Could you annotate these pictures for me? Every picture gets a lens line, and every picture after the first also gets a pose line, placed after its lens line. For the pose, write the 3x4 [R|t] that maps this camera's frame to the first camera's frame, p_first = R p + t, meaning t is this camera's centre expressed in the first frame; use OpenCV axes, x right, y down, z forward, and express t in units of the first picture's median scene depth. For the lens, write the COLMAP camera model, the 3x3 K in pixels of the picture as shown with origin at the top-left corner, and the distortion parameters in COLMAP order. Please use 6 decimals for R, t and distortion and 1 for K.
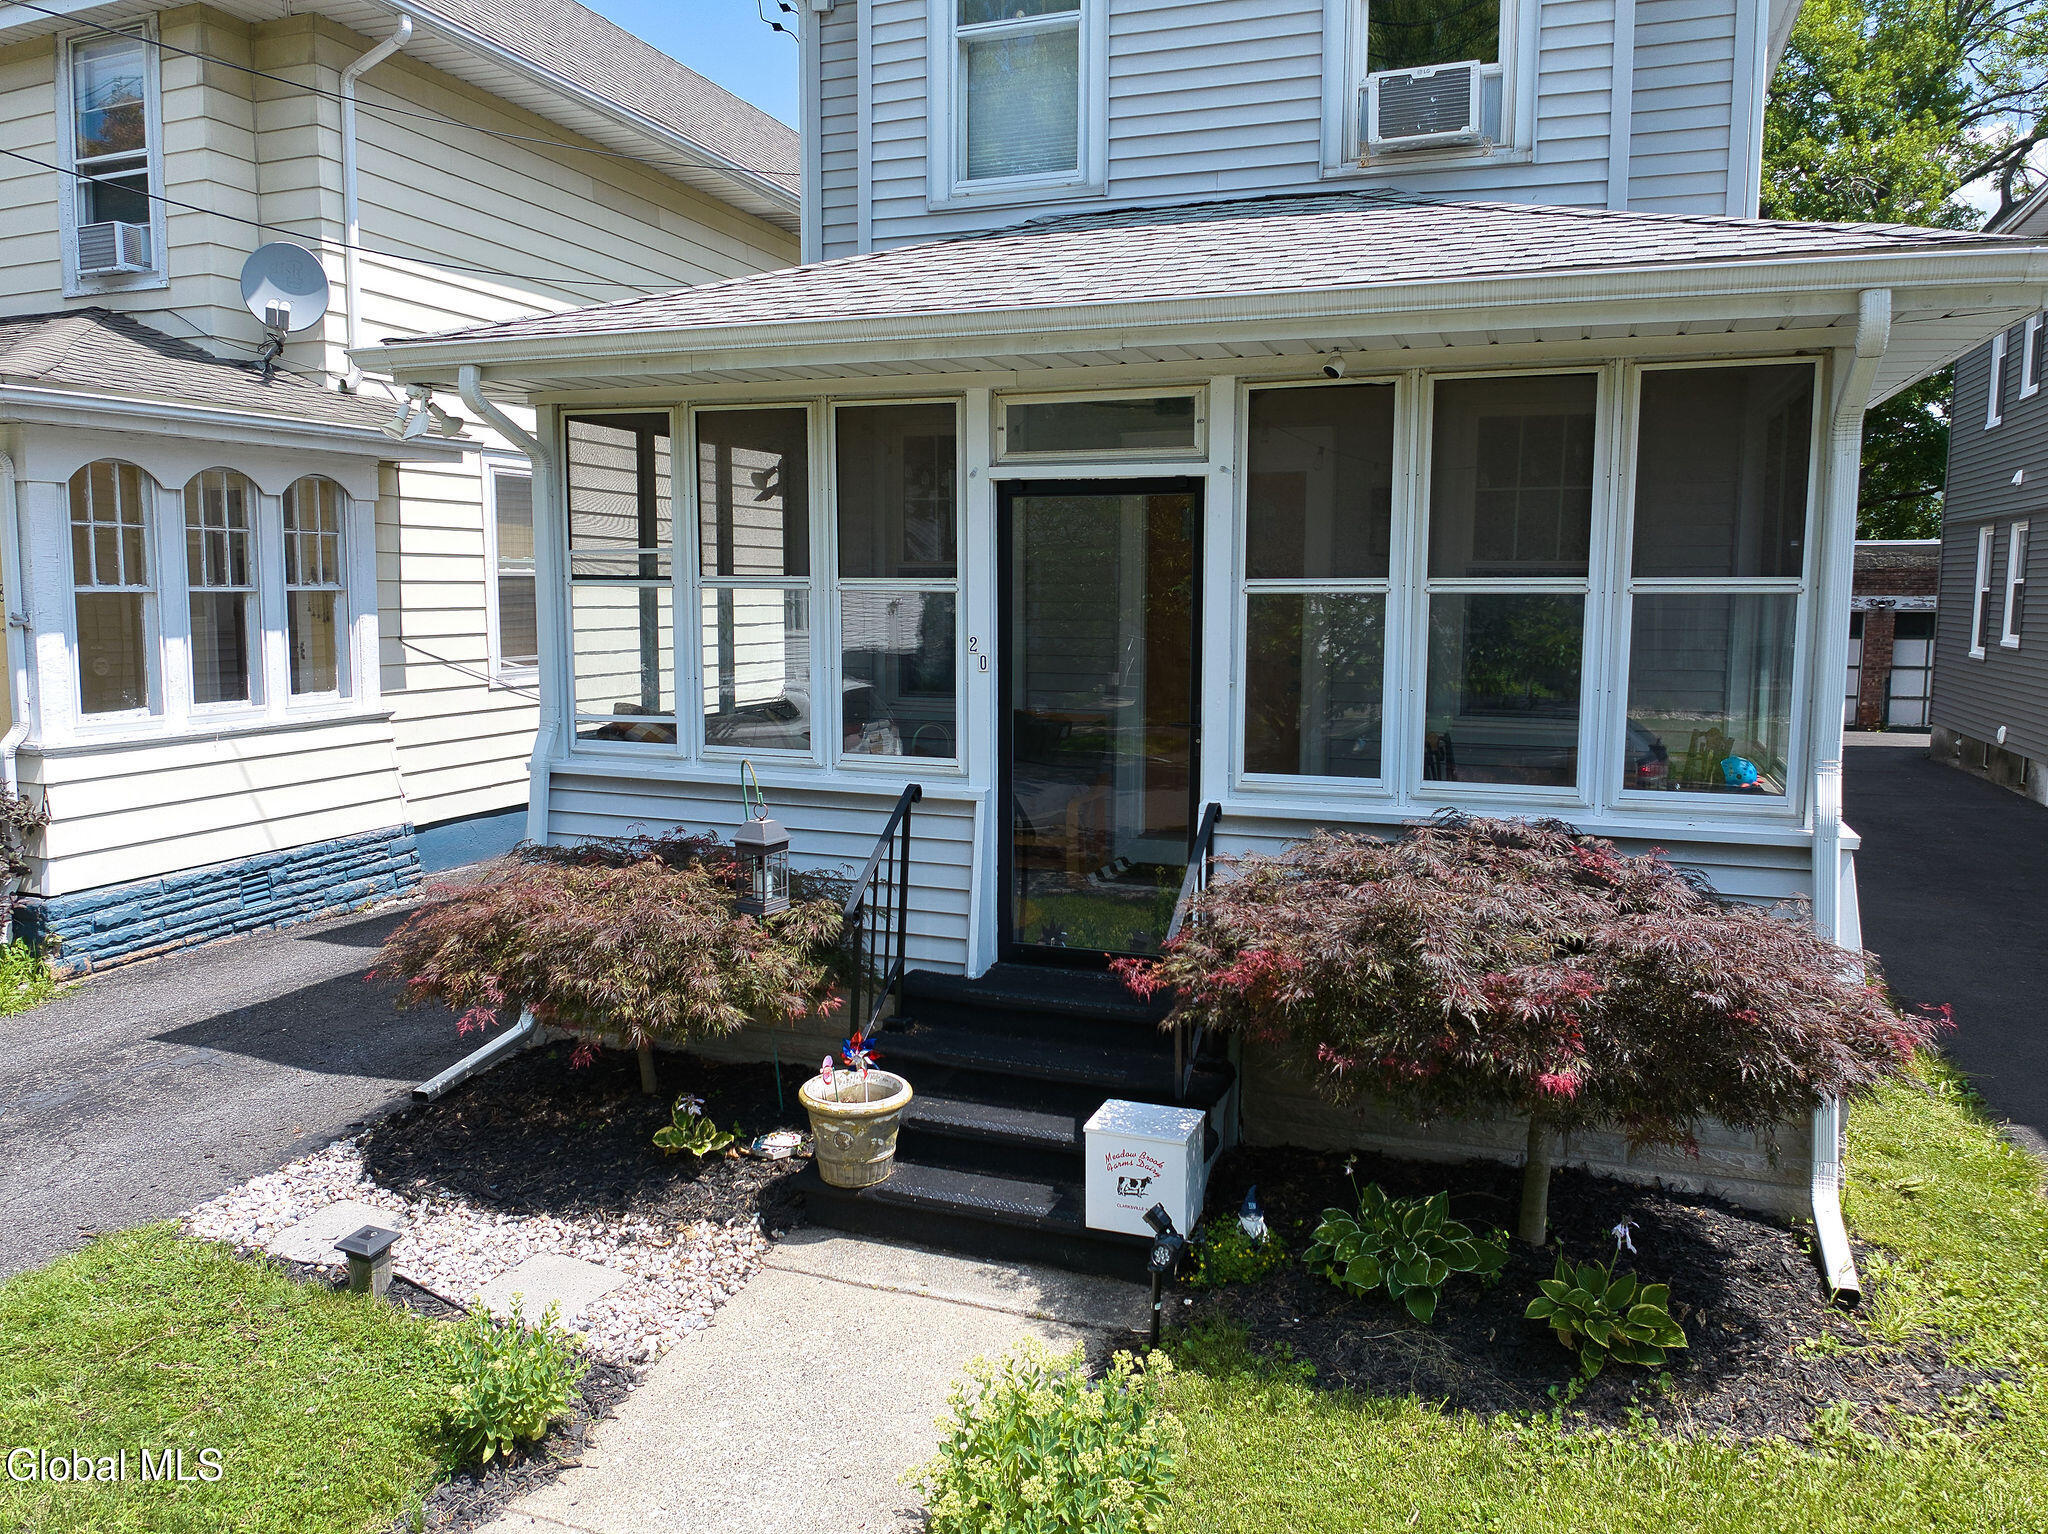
lens RADIAL K [[1455.7, 0, 1025.8], [0, 1455.7, 744.3], [0, 0, 1]] dist [0.033131, -0.058282]
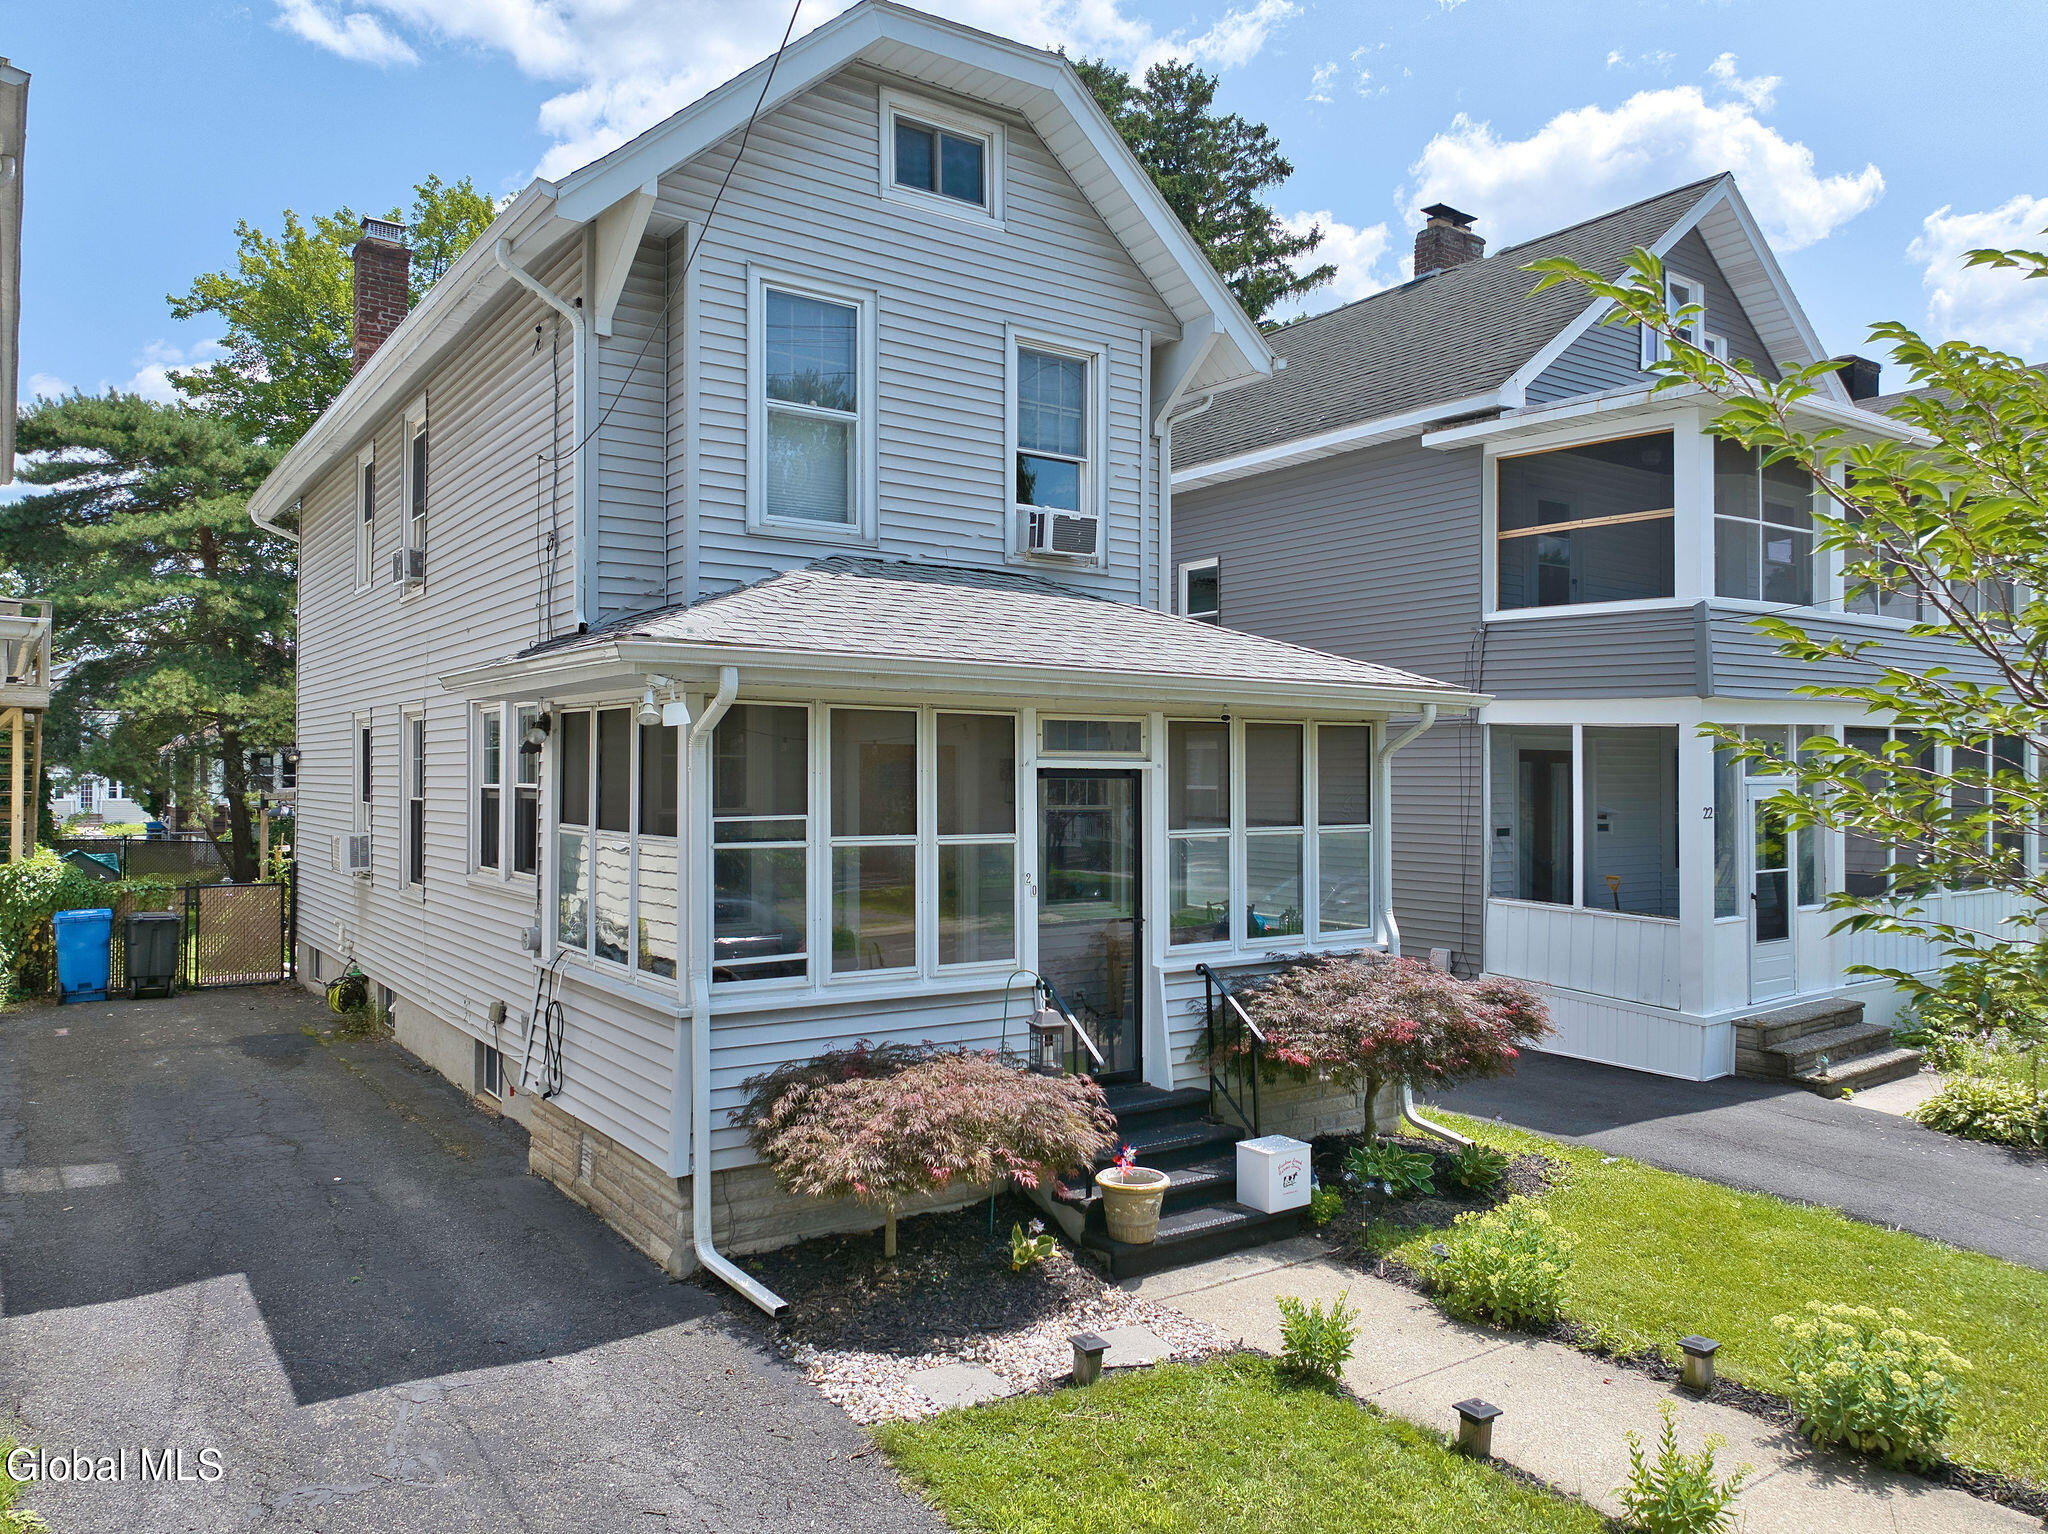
lens RADIAL K [[1455.7, 0, 1025.8], [0, 1455.7, 744.3], [0, 0, 1]] dist [0.033131, -0.058282]
pose [[0.567817, 0.012098, 0.823066, -1.314487], [0.084023, 0.993818, -0.072573, -0.101944], [-0.818856, 0.110365, 0.563290, 0.169813]]
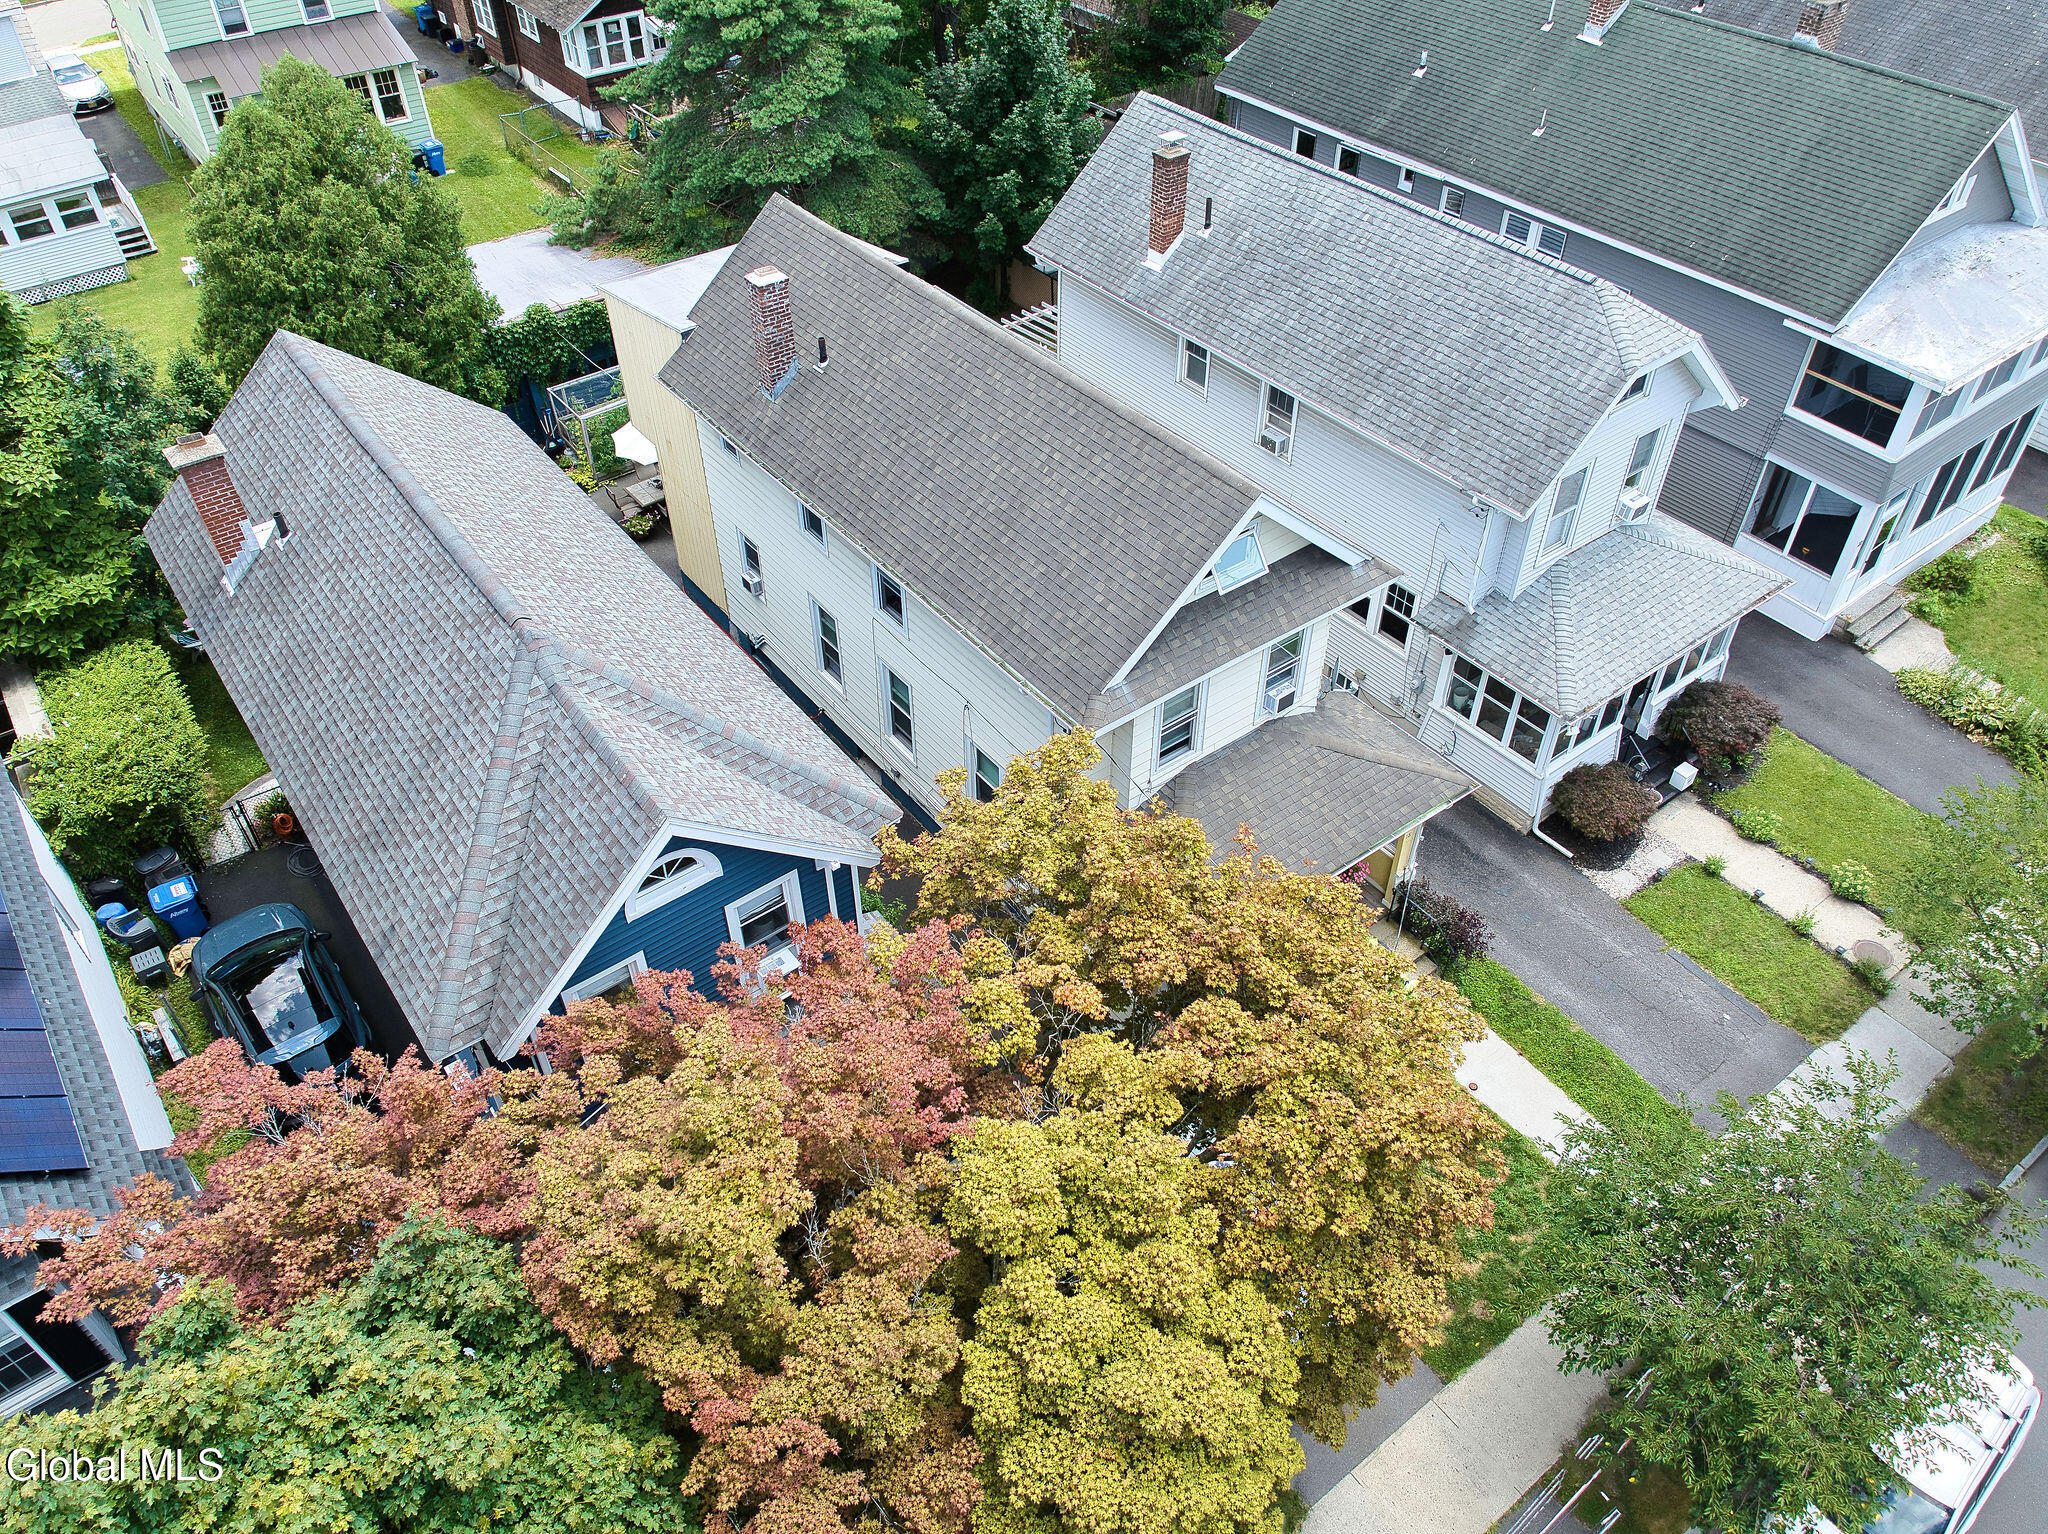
lens RADIAL K [[1455.7, 0, 1025.8], [0, 1455.7, 744.3], [0, 0, 1]] dist [0.033131, -0.058282]
pose [[0.542646, -0.578206, 0.609273, -3.980854], [0.117898, 0.770608, 0.626309, -3.117141], [-0.831646, -0.268032, 0.486336, 0.350203]]
